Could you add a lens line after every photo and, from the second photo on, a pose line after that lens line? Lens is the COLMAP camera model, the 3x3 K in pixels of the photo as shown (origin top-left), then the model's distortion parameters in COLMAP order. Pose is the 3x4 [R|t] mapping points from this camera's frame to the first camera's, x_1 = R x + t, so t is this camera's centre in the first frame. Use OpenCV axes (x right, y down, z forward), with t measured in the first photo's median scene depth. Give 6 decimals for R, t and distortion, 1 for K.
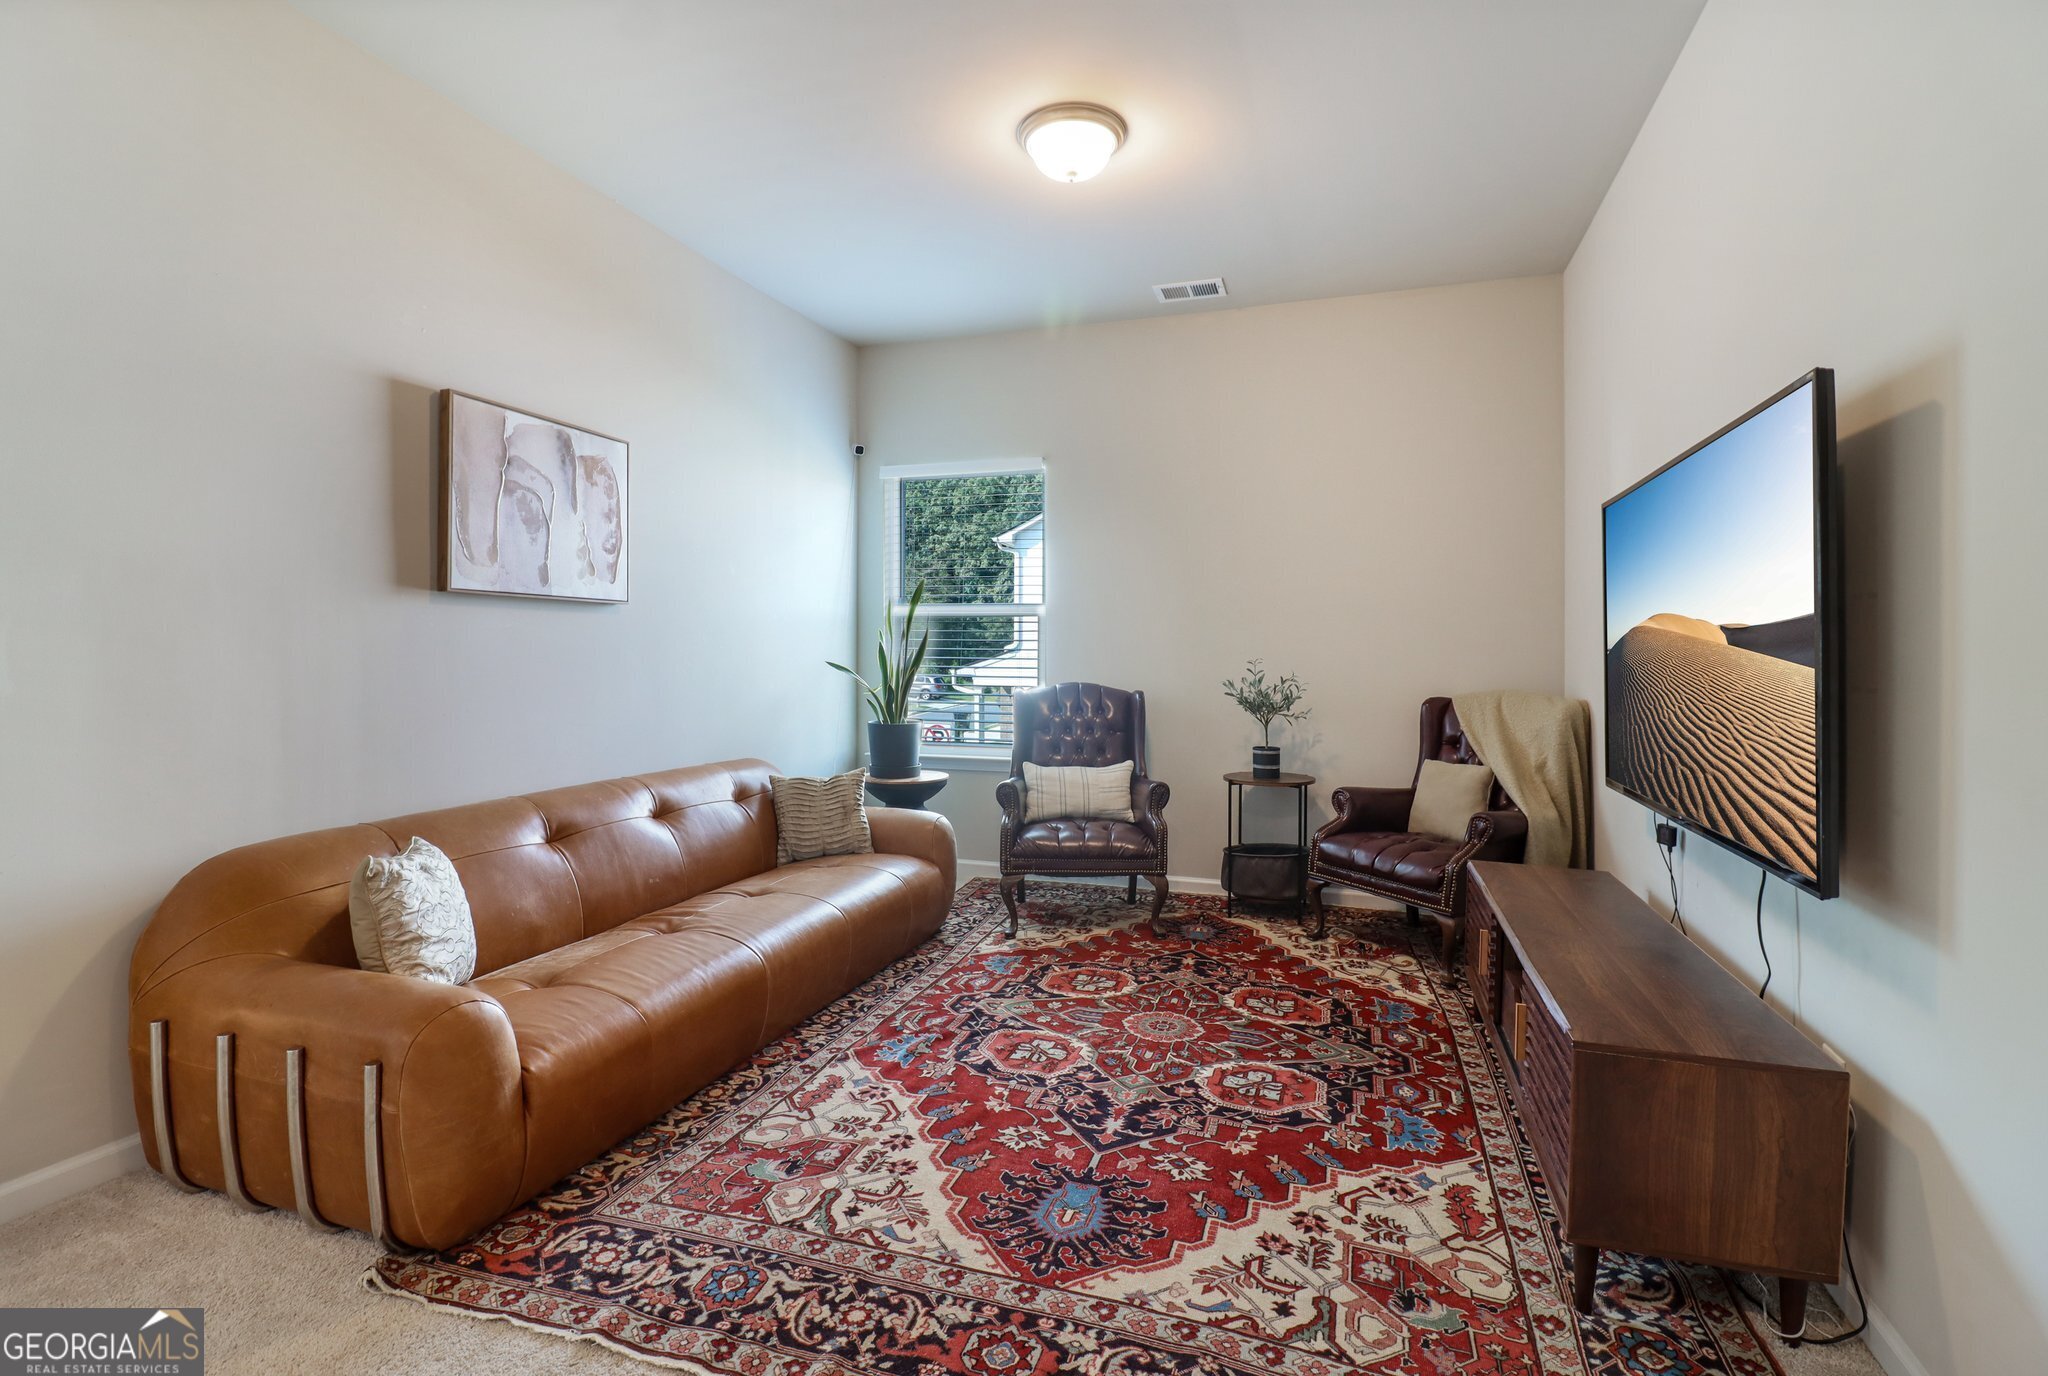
lens RADIAL K [[974.2, 0, 1025.6], [0, 974.2, 642.0], [0, 0, 1]] dist [-0.008980, -0.001321]
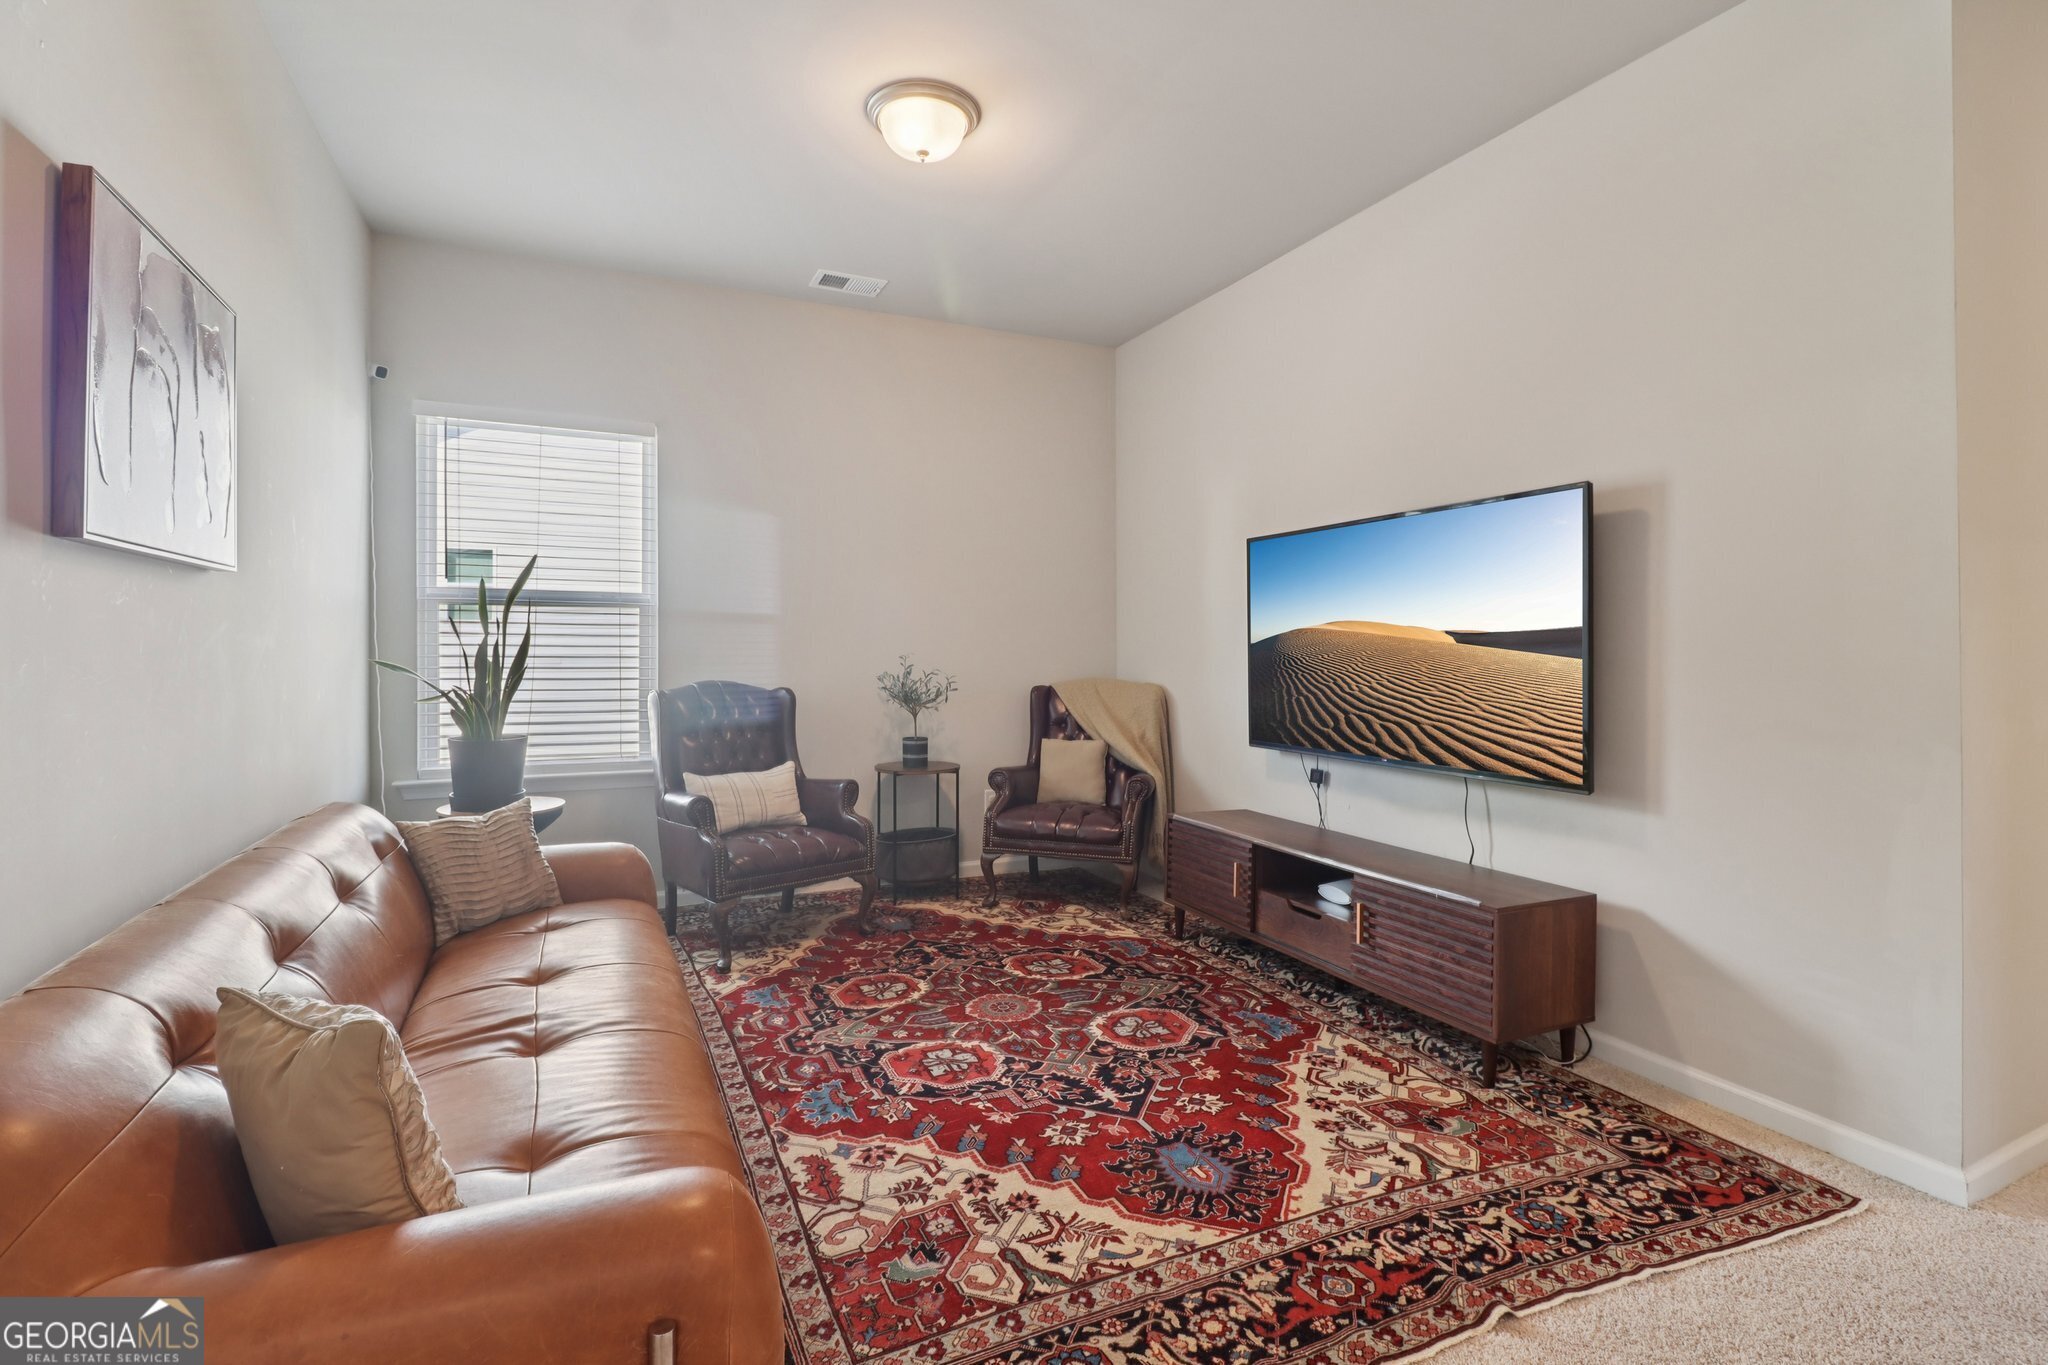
lens RADIAL K [[958.1, 0, 1022.0], [0, 958.1, 644.7], [0, 0, 1]] dist [0.005690, -0.016767]
pose [[0.726419, -0.000475, 0.687252, -0.596054], [-0.006218, 0.999954, 0.007263, -0.000954], [-0.687224, -0.009549, 0.726383, 0.264649]]
